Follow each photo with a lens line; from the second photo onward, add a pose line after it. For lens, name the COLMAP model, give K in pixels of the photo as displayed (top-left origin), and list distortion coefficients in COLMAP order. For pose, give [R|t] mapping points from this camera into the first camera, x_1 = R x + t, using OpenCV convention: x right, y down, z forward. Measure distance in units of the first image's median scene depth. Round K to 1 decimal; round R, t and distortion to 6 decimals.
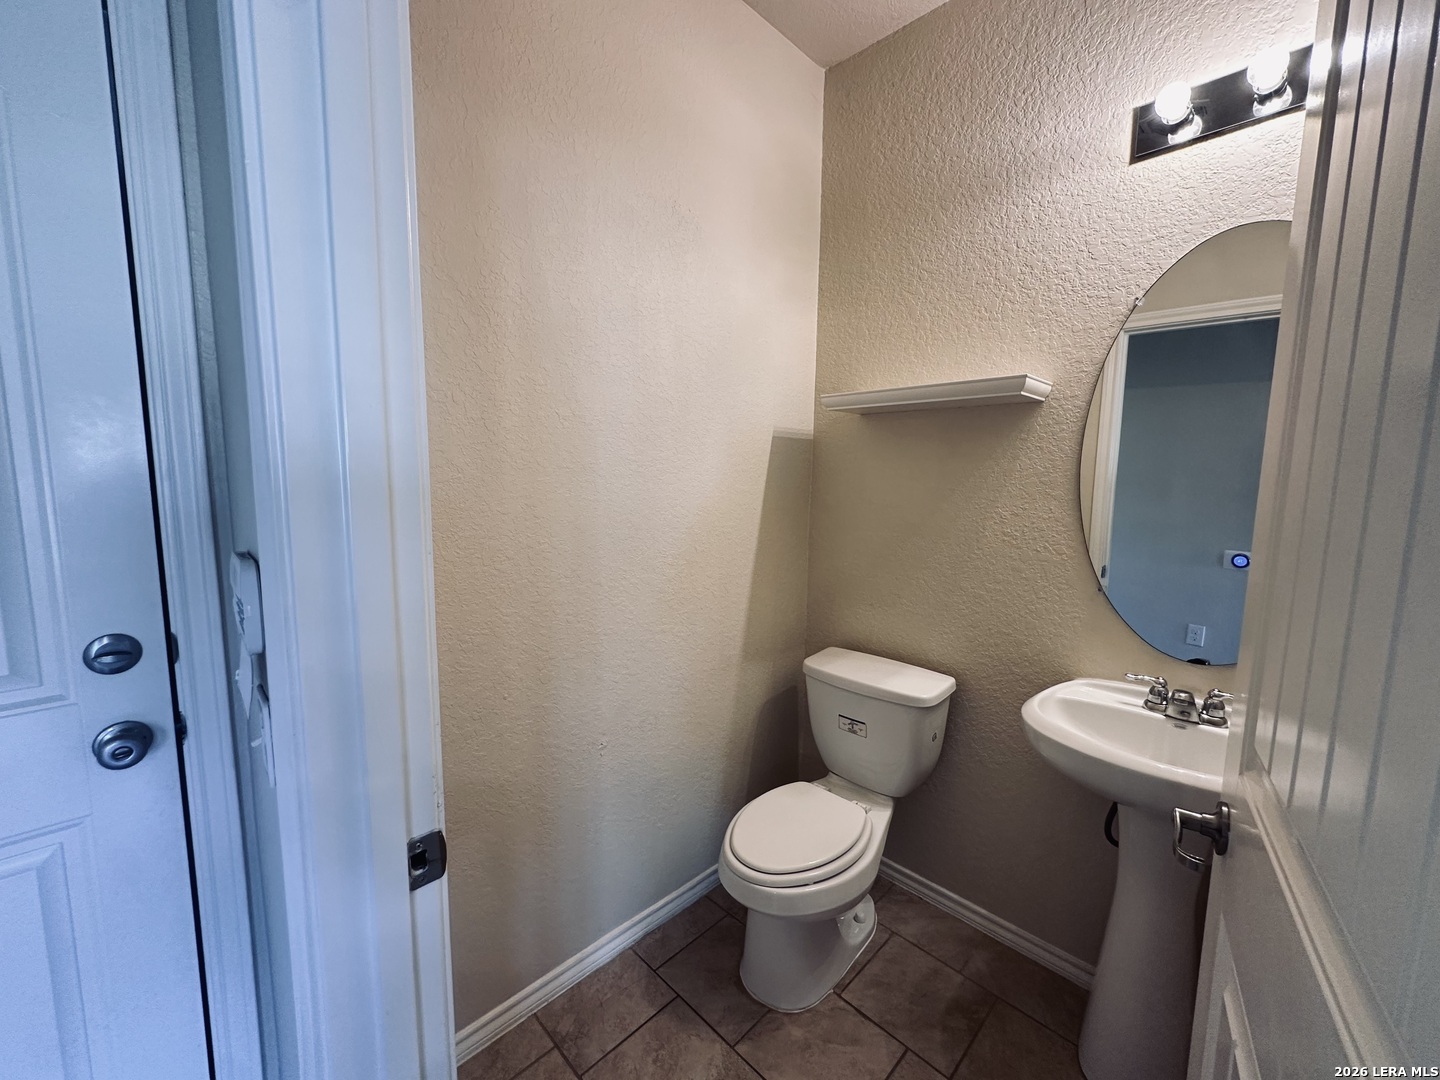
lens RADIAL K [[575.8, 0, 719.0], [0, 575.8, 538.7], [0, 0, 1]] dist [-0.002363, 0.000703]
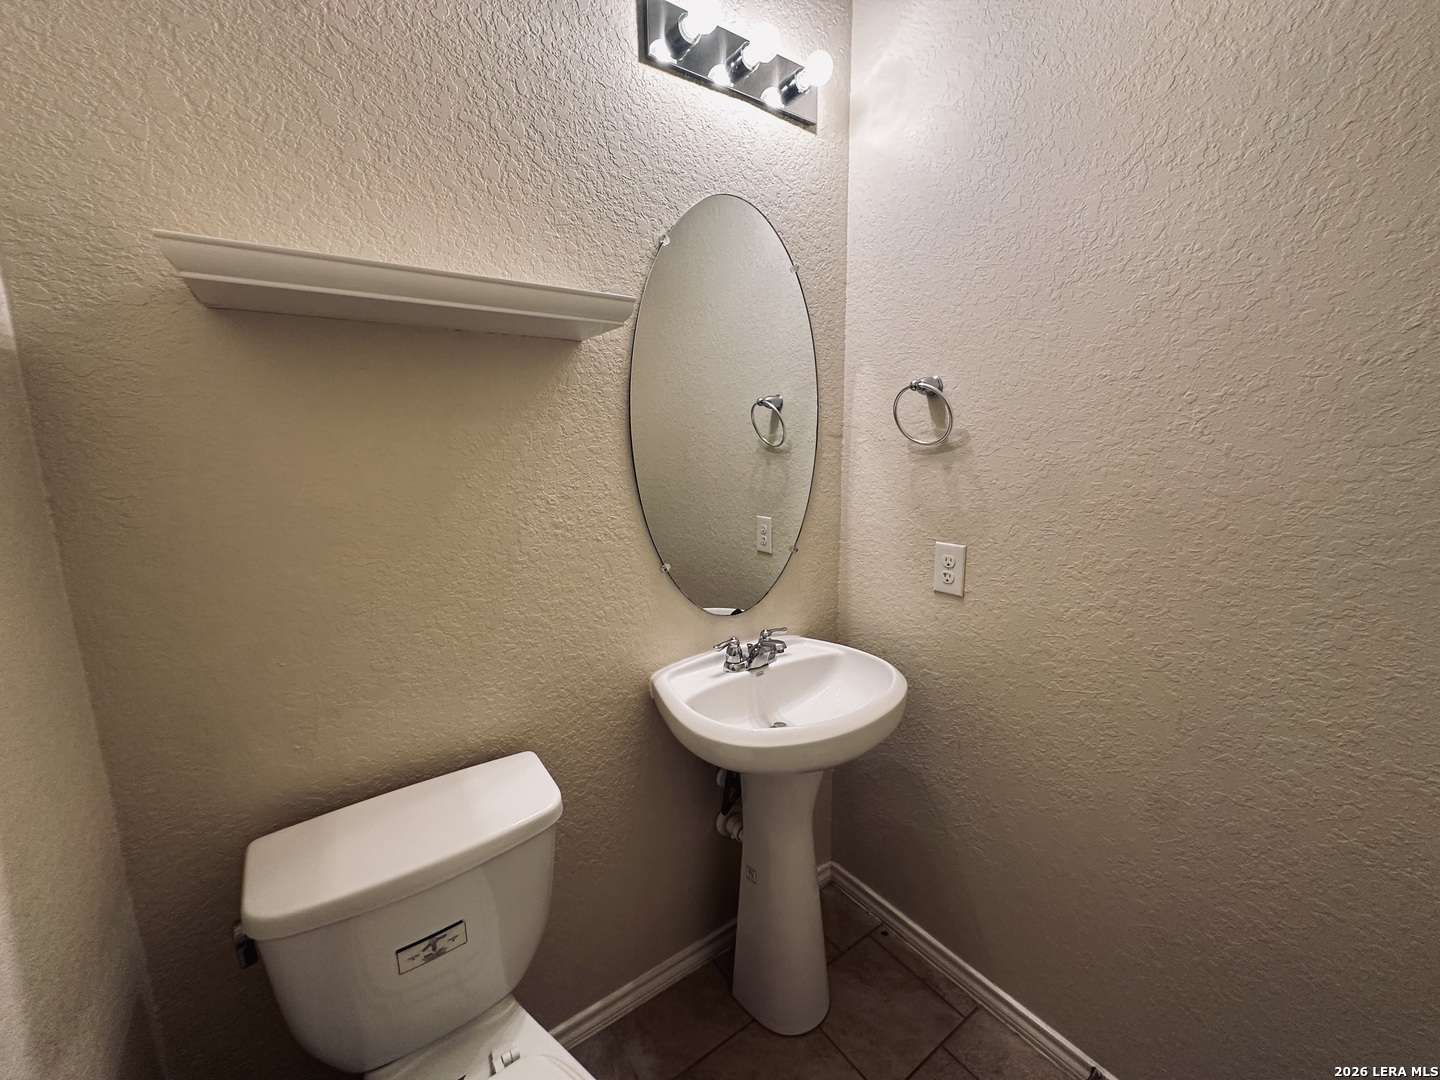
lens RADIAL K [[575.8, 0, 719.3], [0, 575.8, 542.2], [0, 0, 1]] dist [-0.002363, 0.000703]
pose [[0.158052, -0.184755, 0.969992, -0.175857], [0.130279, 0.977654, 0.164986, -0.084246], [-0.978799, 0.100294, 0.178590, 0.717098]]
